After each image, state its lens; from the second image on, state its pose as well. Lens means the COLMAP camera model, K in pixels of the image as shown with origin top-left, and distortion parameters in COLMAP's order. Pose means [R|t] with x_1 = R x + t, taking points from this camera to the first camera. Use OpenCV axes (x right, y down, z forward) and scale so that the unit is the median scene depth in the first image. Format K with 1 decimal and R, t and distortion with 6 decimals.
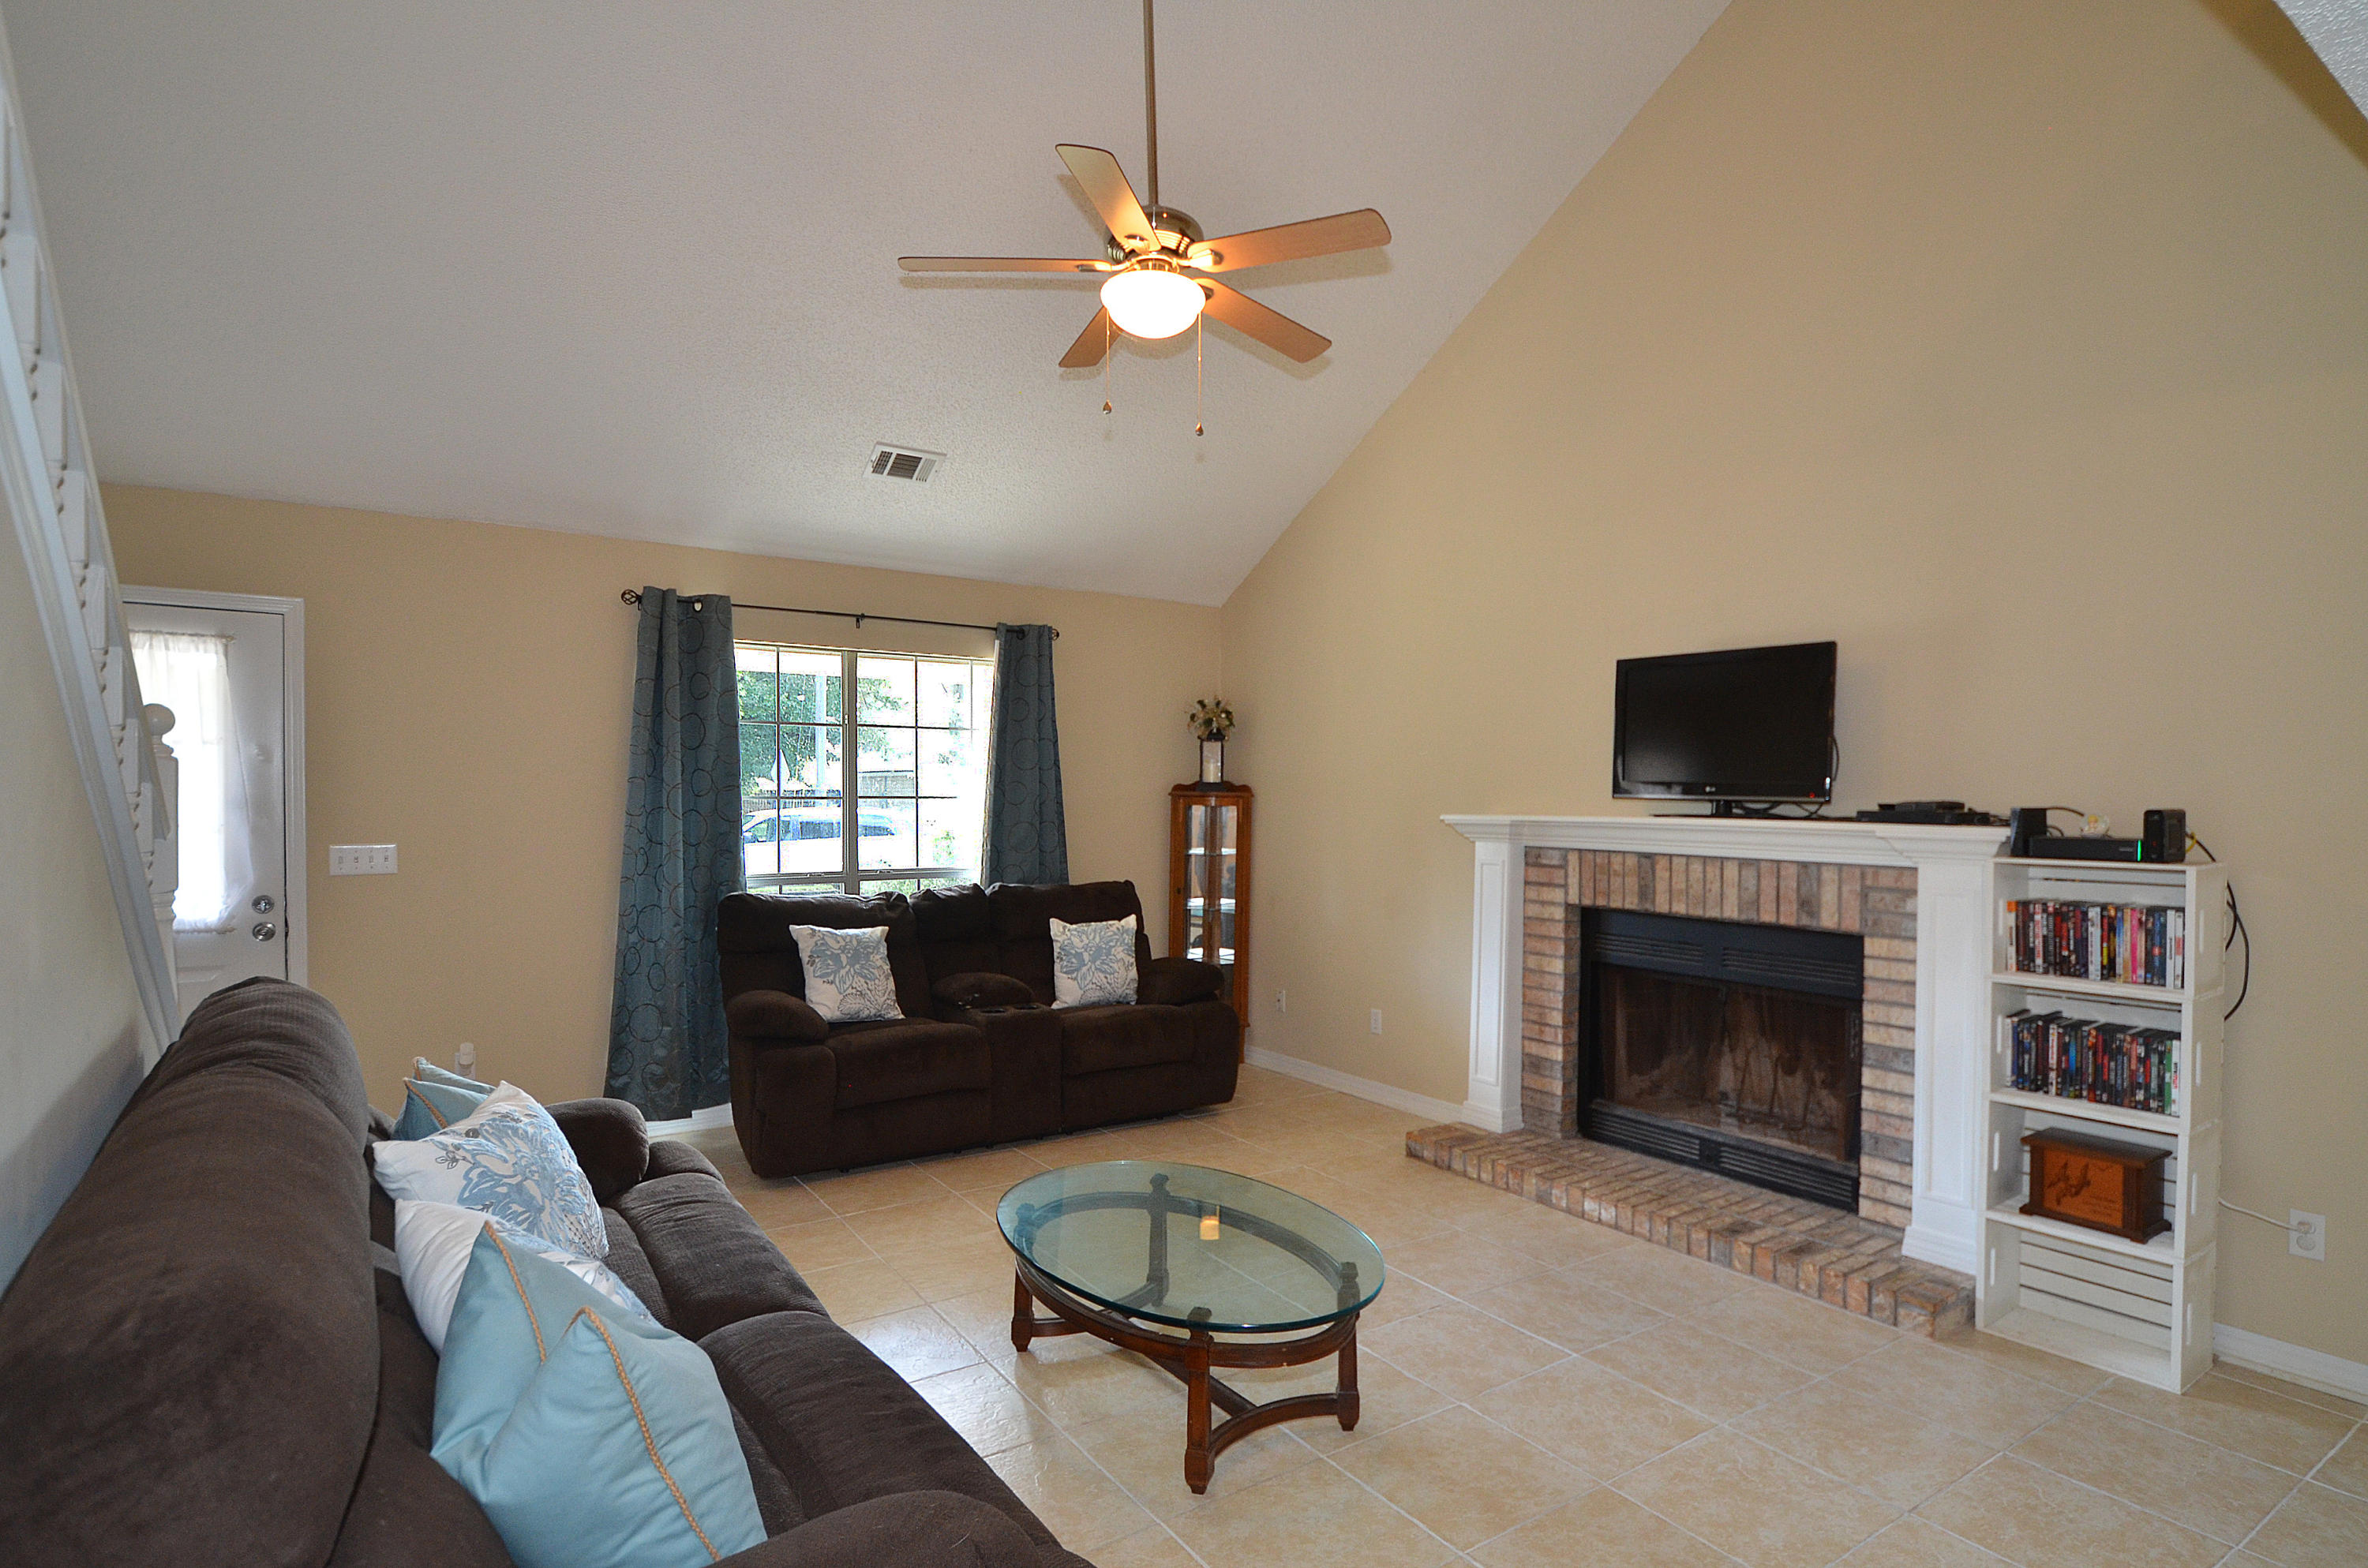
lens RADIAL K [[1214.8, 0, 1183.7], [0, 1214.8, 798.2], [0, 0, 1]] dist [0.004778, -0.002240]
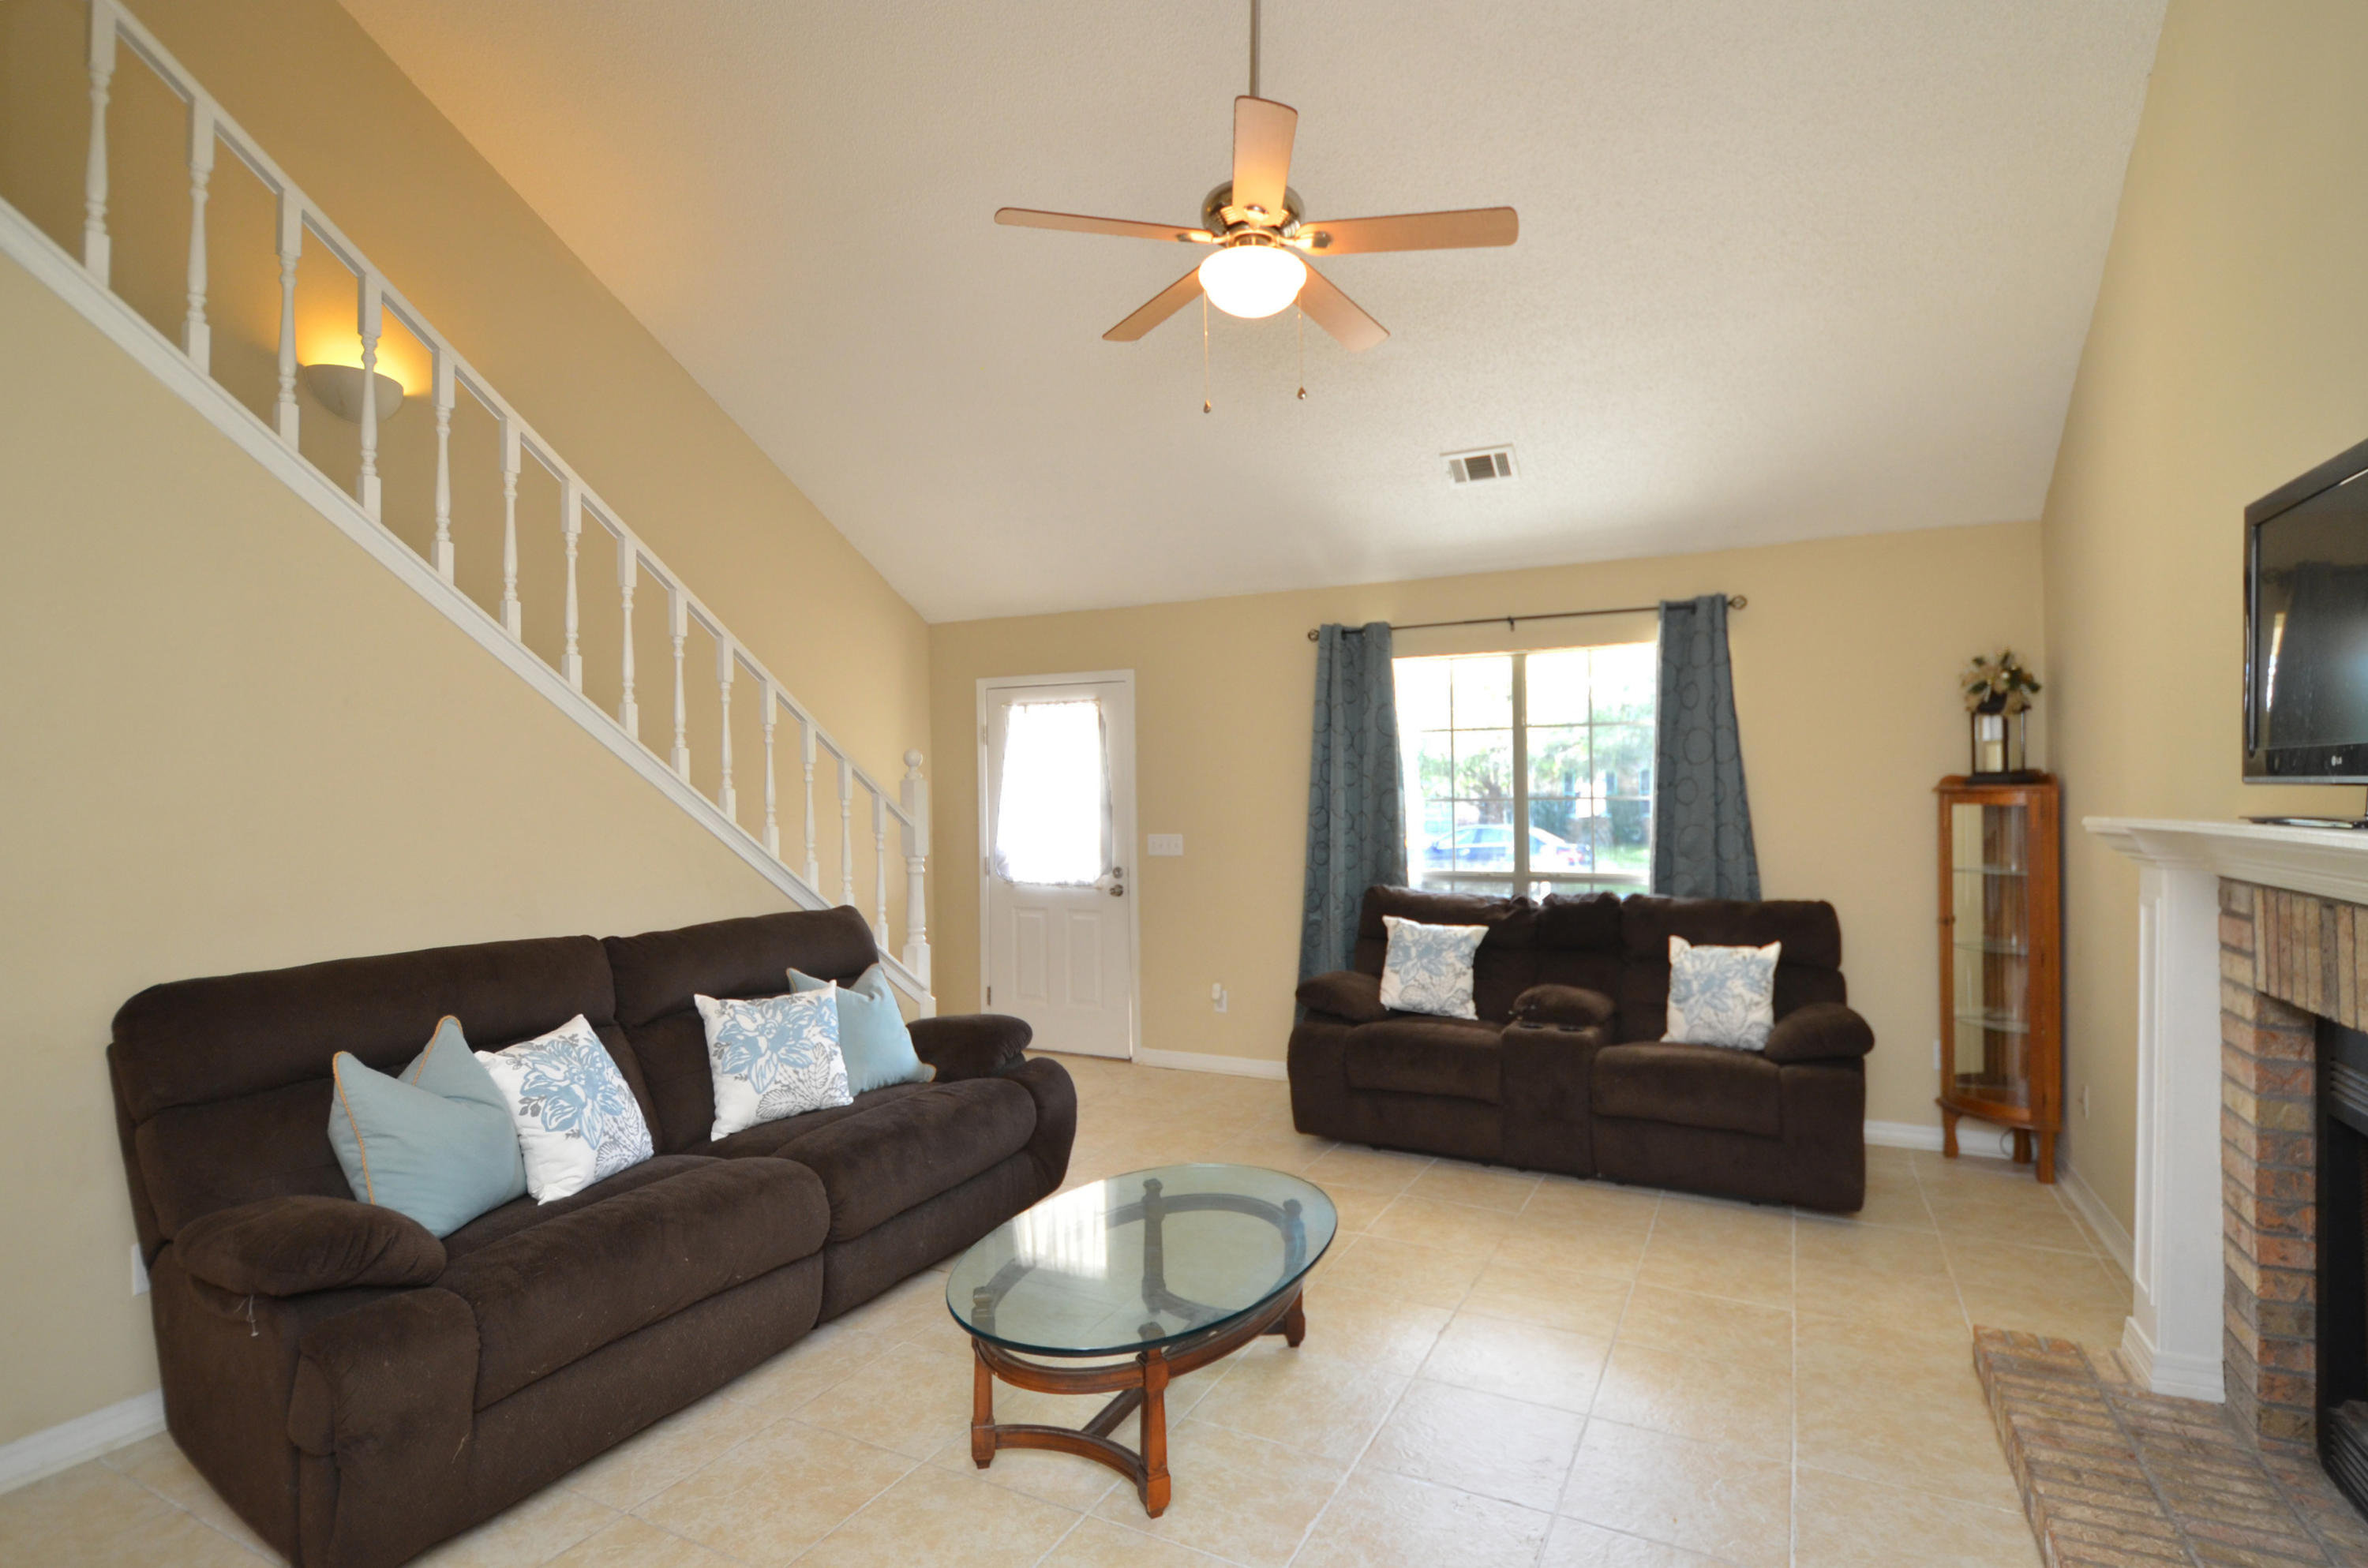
lens RADIAL K [[1131.9, 0, 1178.7], [0, 1131.9, 786.4], [0, 0, 1]] dist [-0.009856, -0.005362]
pose [[0.473444, -0.019631, -0.880605, 0.437410], [0.007076, 0.999804, -0.018484, 0.004729], [0.880796, 0.002520, 0.473490, 0.318230]]
